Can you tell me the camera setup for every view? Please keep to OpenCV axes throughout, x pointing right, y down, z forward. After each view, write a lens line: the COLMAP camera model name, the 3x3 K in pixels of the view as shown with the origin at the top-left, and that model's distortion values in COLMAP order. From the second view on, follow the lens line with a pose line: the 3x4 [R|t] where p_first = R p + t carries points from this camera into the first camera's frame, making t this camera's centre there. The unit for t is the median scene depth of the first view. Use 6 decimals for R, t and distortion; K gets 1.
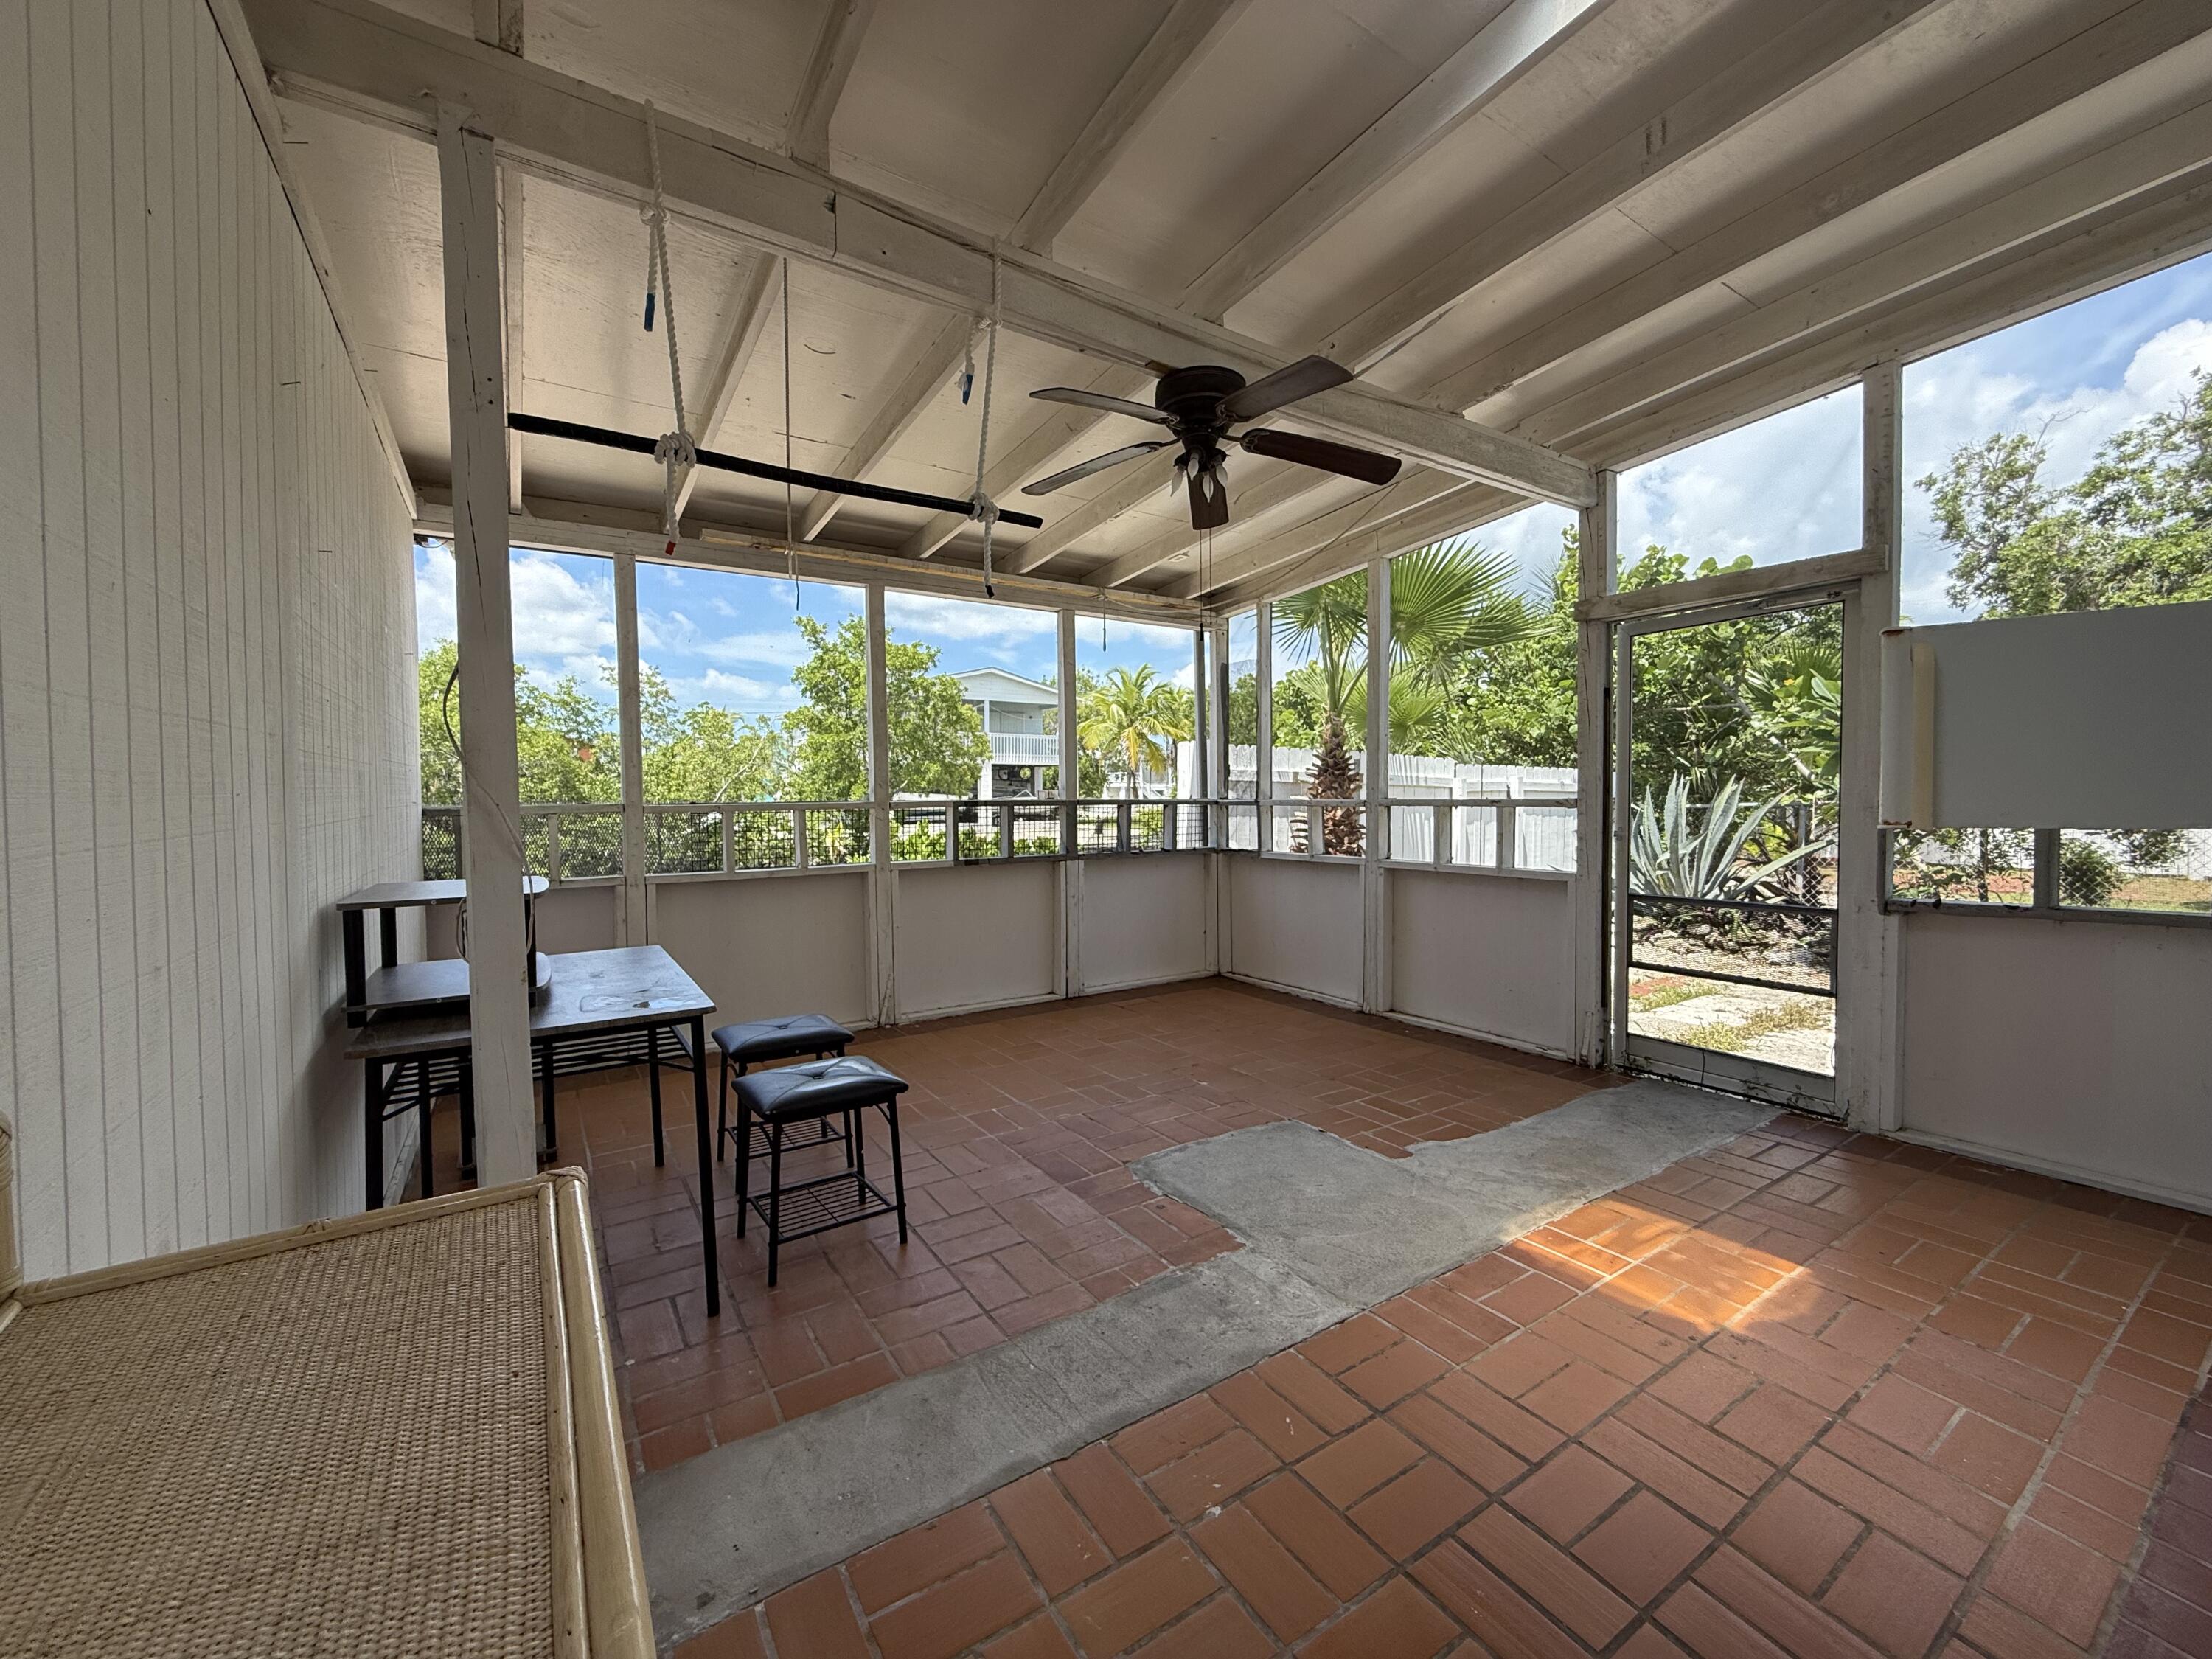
lens RADIAL K [[887.9, 0, 1106.0], [0, 887.9, 829.5], [0, 0, 1]] dist [0.000114, -0.000575]
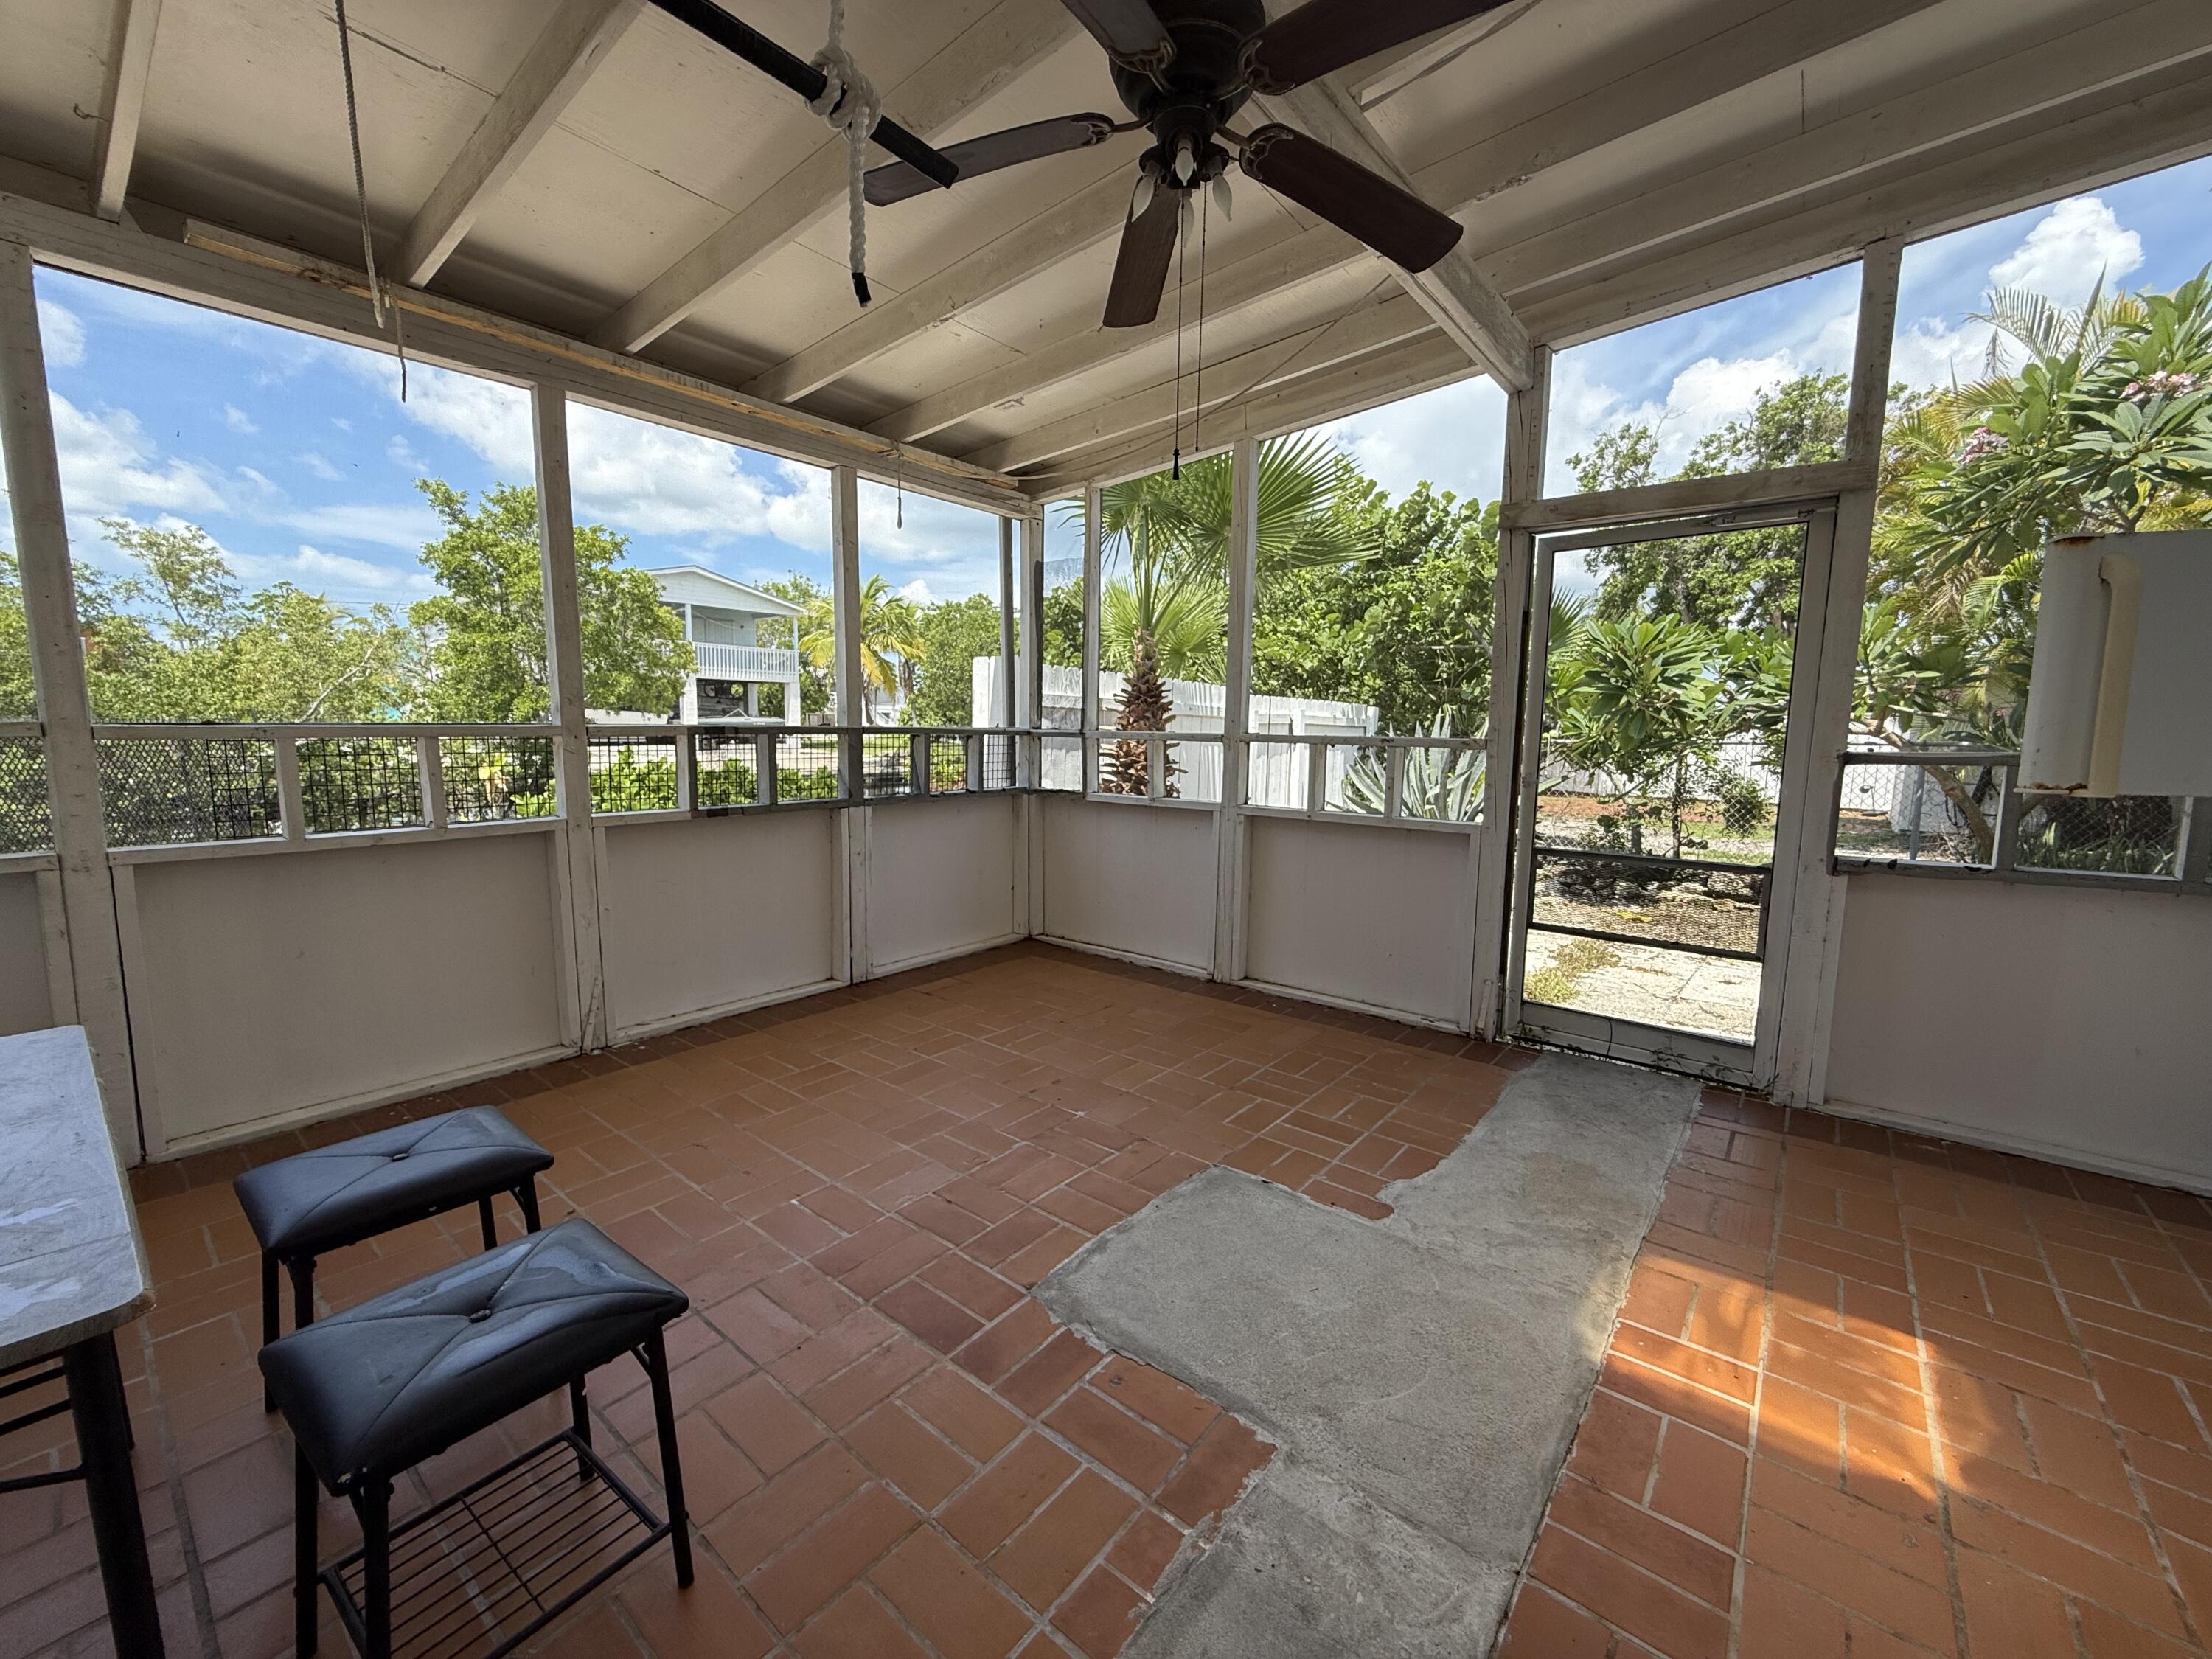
lens RADIAL K [[887.9, 0, 1106.0], [0, 887.9, 829.5], [0, 0, 1]] dist [0.000114, -0.000575]
pose [[0.953250, -0.015646, 0.301779, -0.072686], [-0.009950, 0.996492, 0.083093, -0.012733], [-0.302020, -0.082211, 0.949750, 0.236014]]
